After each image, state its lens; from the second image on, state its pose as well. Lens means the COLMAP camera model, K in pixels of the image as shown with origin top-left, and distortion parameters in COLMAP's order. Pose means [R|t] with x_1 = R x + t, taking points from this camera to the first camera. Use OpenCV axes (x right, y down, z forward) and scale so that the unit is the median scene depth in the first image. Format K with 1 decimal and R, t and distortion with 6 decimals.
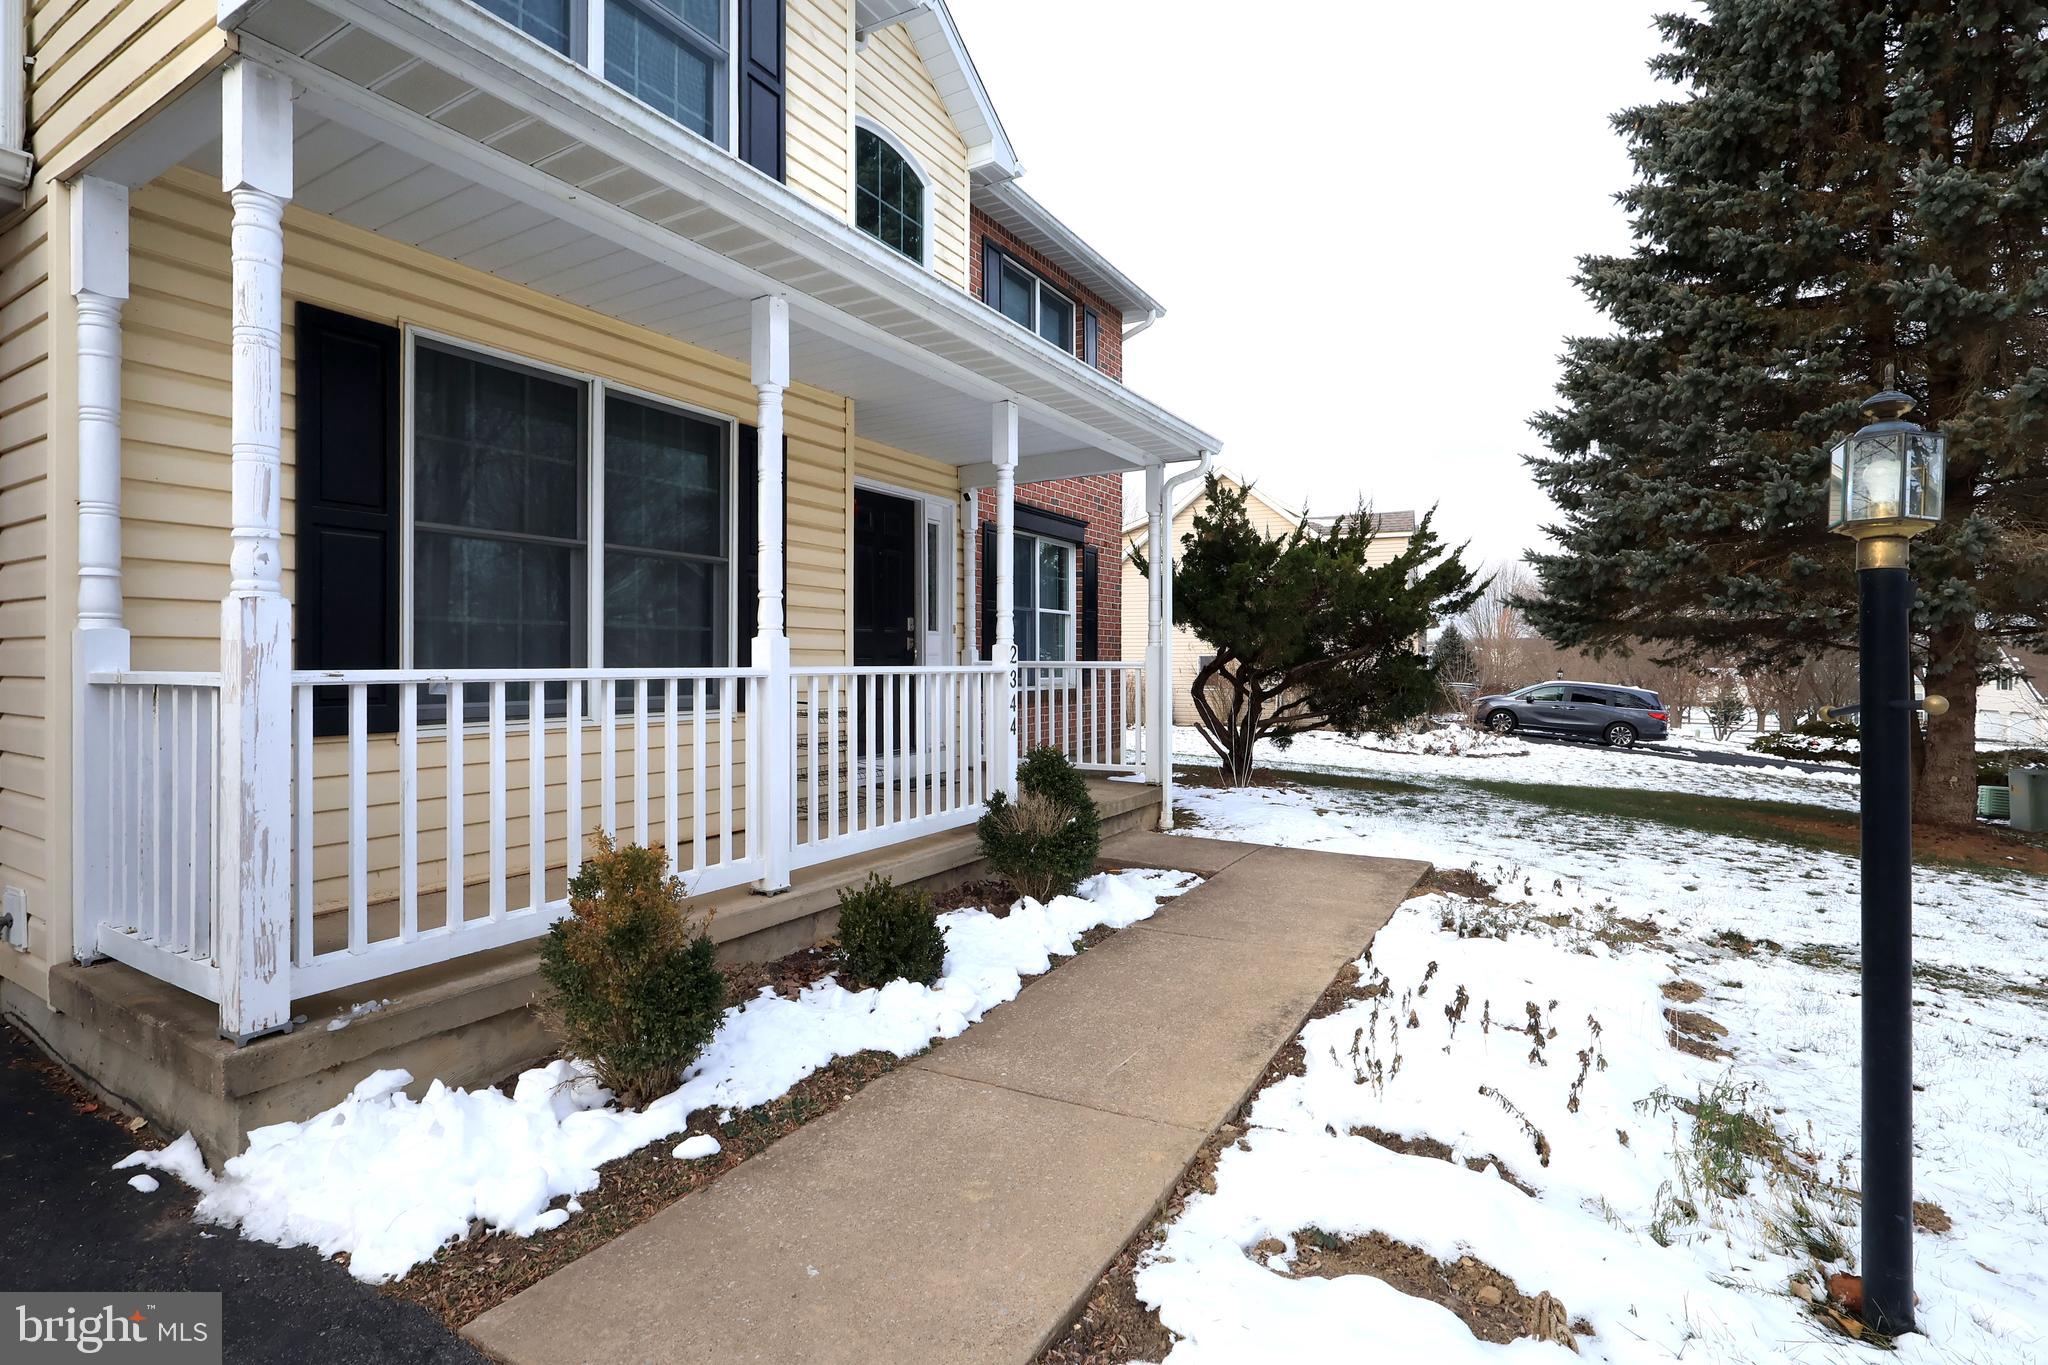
lens RADIAL K [[997.0, 0, 1024.0], [0, 997.0, 682.5], [0, 0, 1]] dist [-0.044551, -0.000030]
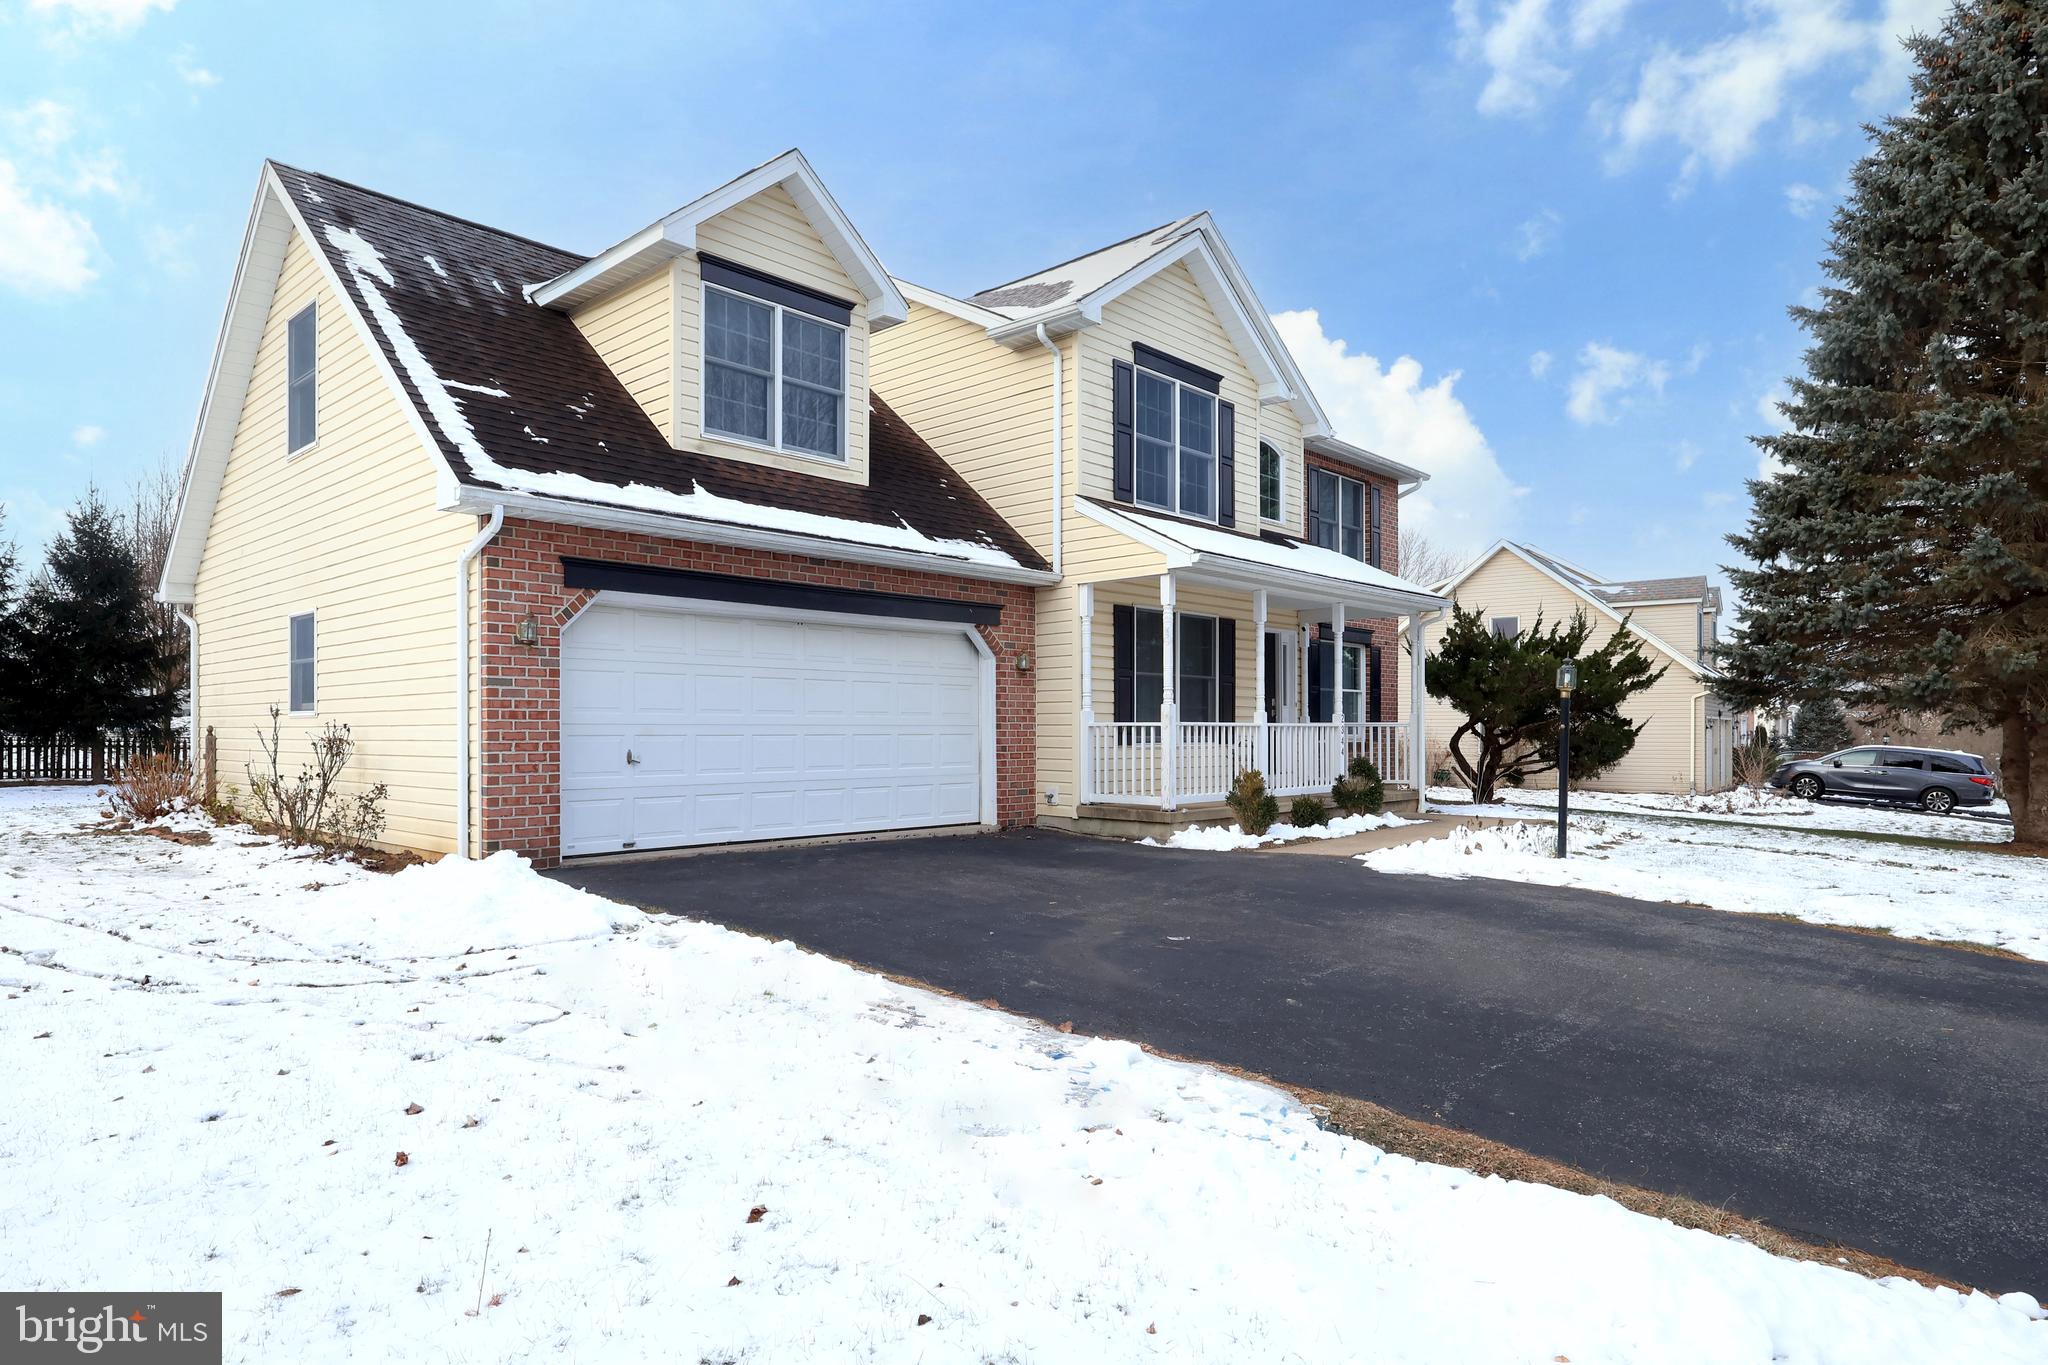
lens RADIAL K [[1186.2, 0, 1022.0], [0, 1186.2, 723.6], [0, 0, 1]] dist [0.000237, -0.000725]
pose [[0.976679, -0.002110, -0.214696, -0.077799], [-0.003577, 0.999653, -0.026093, 0.030335], [0.214677, 0.026252, 0.976332, -0.947116]]
